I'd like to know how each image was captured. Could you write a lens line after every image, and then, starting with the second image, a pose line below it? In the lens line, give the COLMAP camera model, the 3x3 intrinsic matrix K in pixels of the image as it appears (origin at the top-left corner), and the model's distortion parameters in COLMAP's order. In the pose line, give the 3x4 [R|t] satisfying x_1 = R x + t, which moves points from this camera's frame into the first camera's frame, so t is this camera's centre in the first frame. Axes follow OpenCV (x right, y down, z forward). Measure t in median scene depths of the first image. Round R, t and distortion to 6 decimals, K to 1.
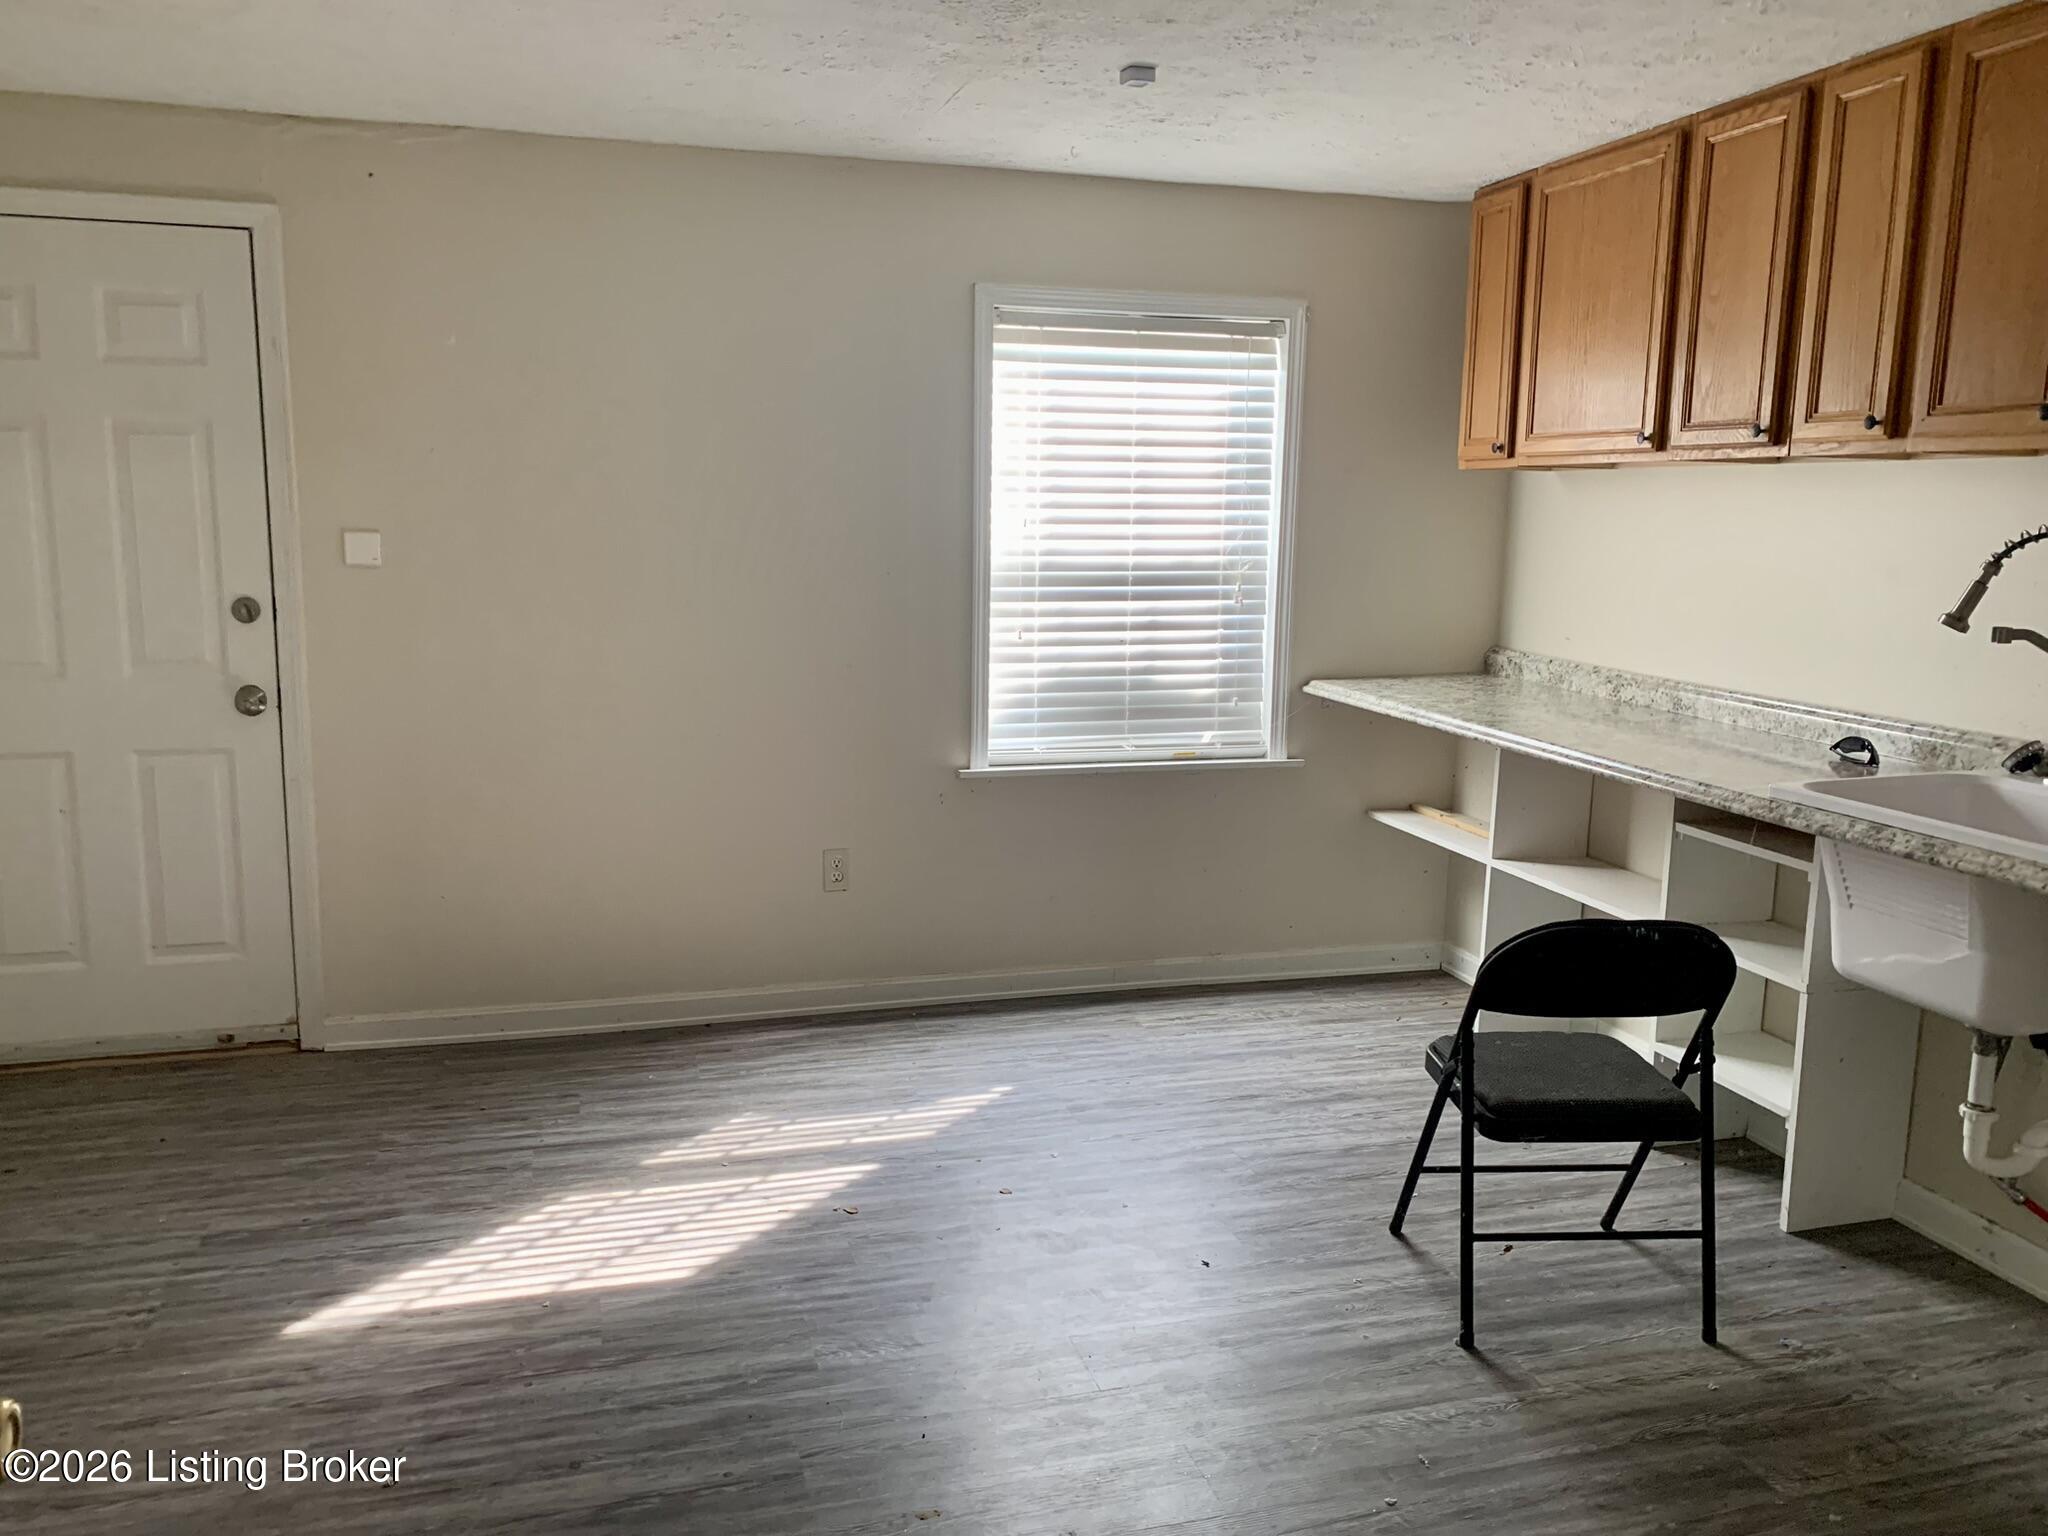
lens RADIAL K [[1561.3, 0, 1022.9], [0, 1561.3, 771.0], [0, 0, 1]] dist [0.008051, -0.001356]
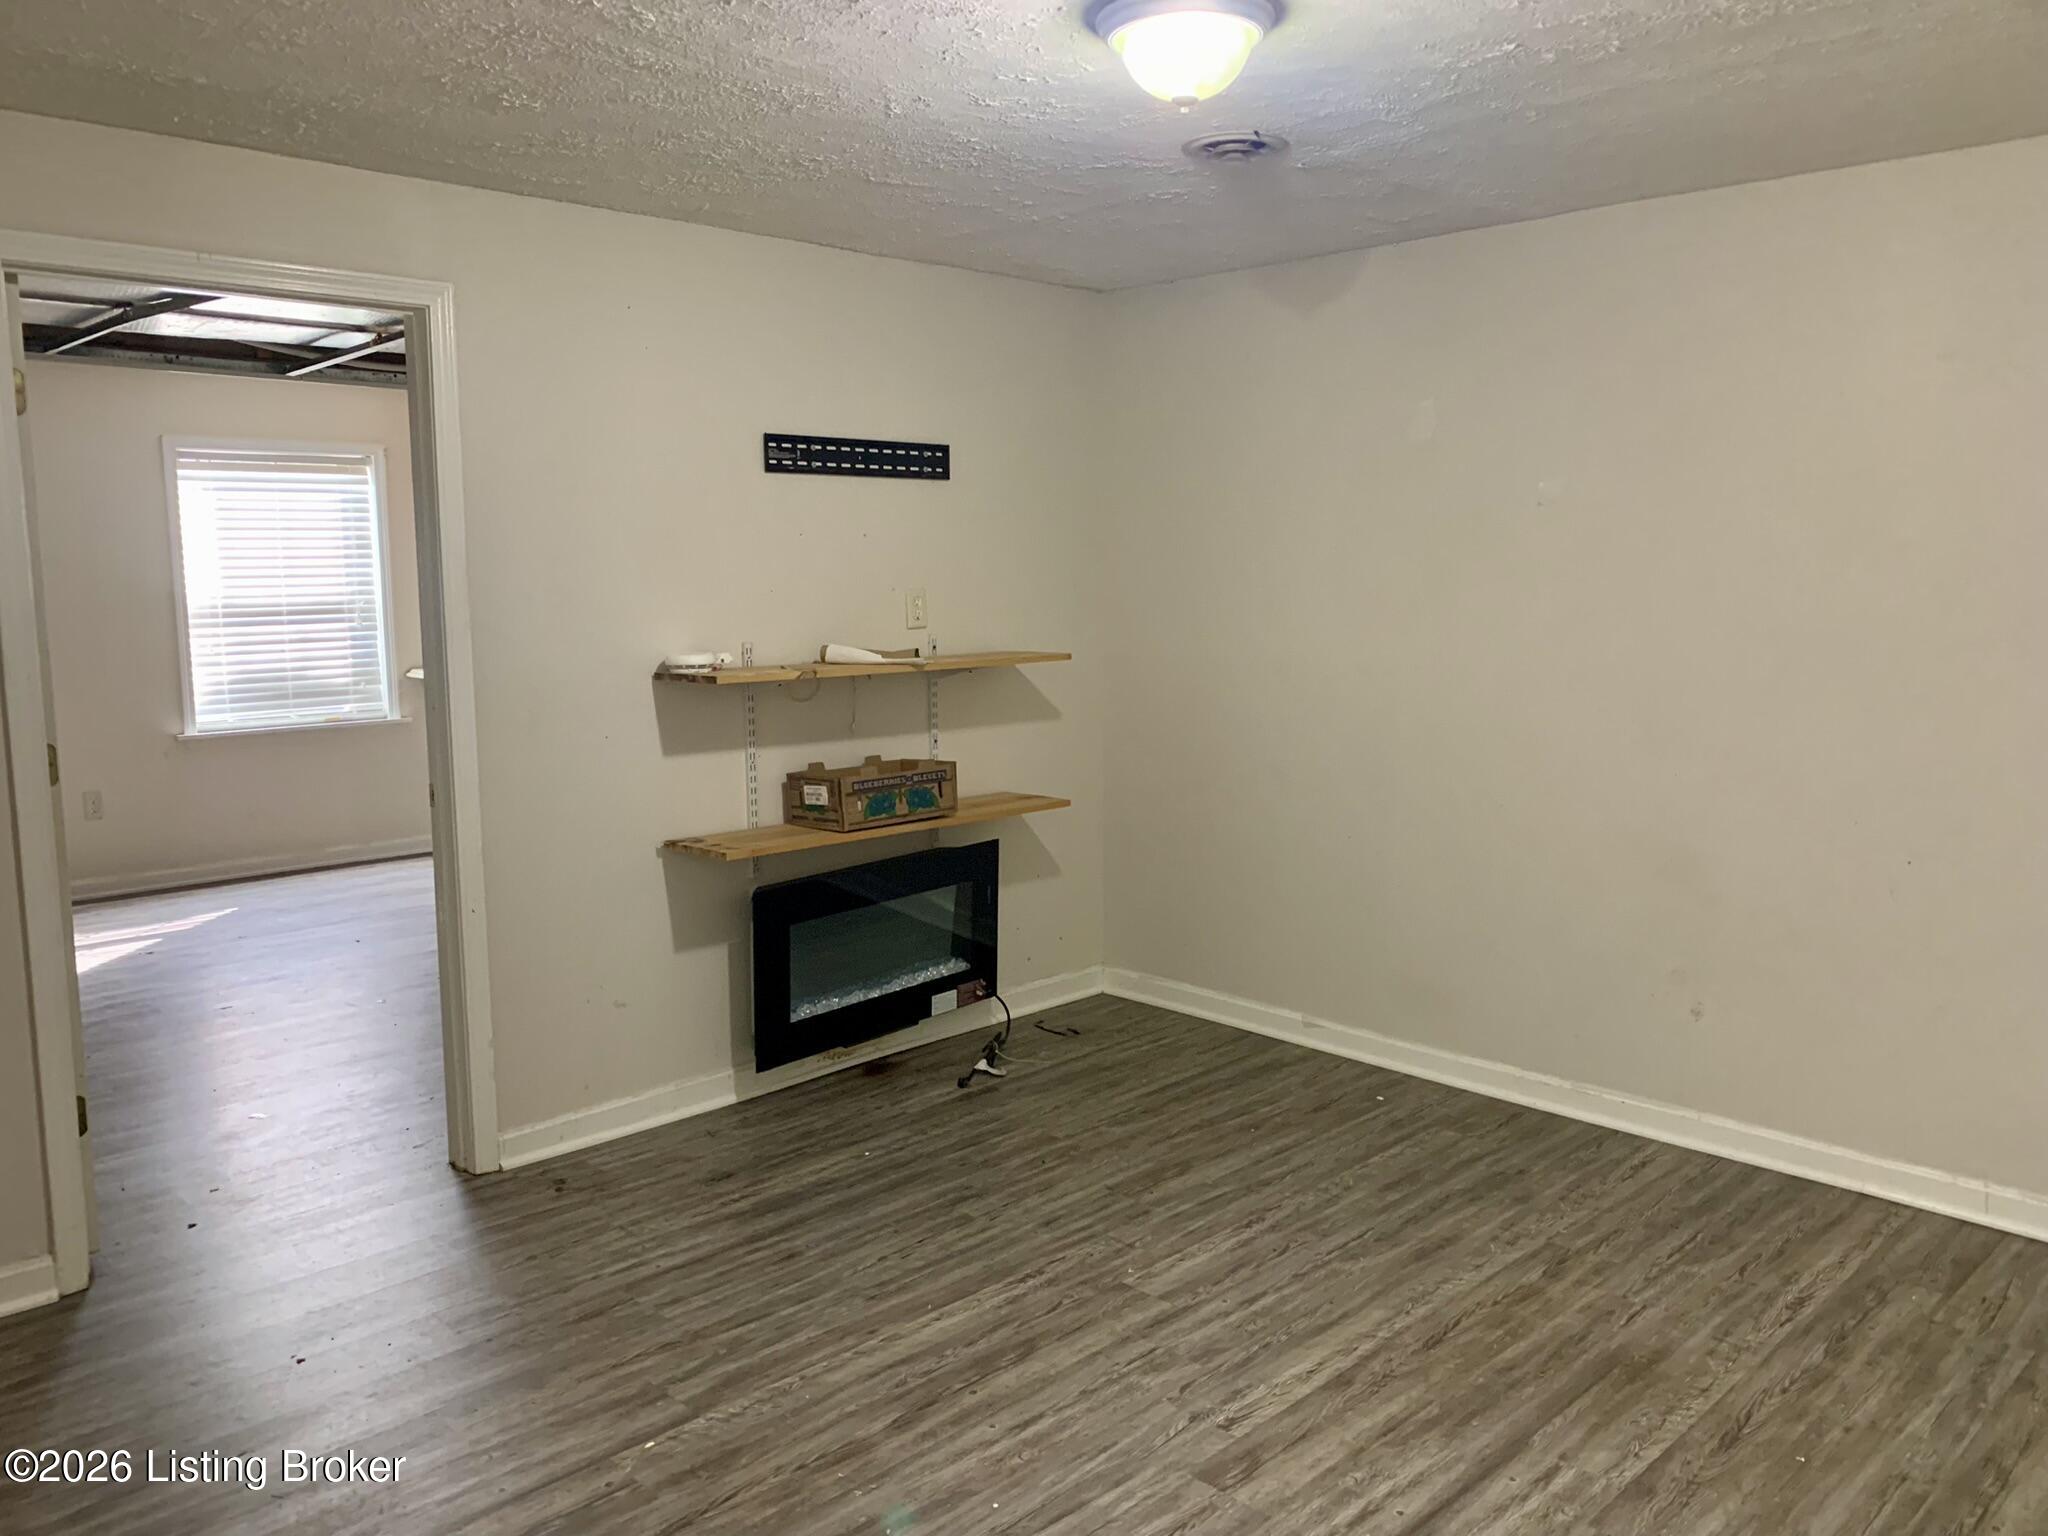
lens RADIAL K [[1561.3, 0, 1030.6], [0, 1561.3, 766.8], [0, 0, 1]] dist [0.008051, -0.001356]
pose [[0.872268, -0.083345, 0.481874, -0.052175], [0.095410, 0.995438, -0.000534, 0.112446], [-0.479631, 0.046441, 0.876240, -0.791487]]
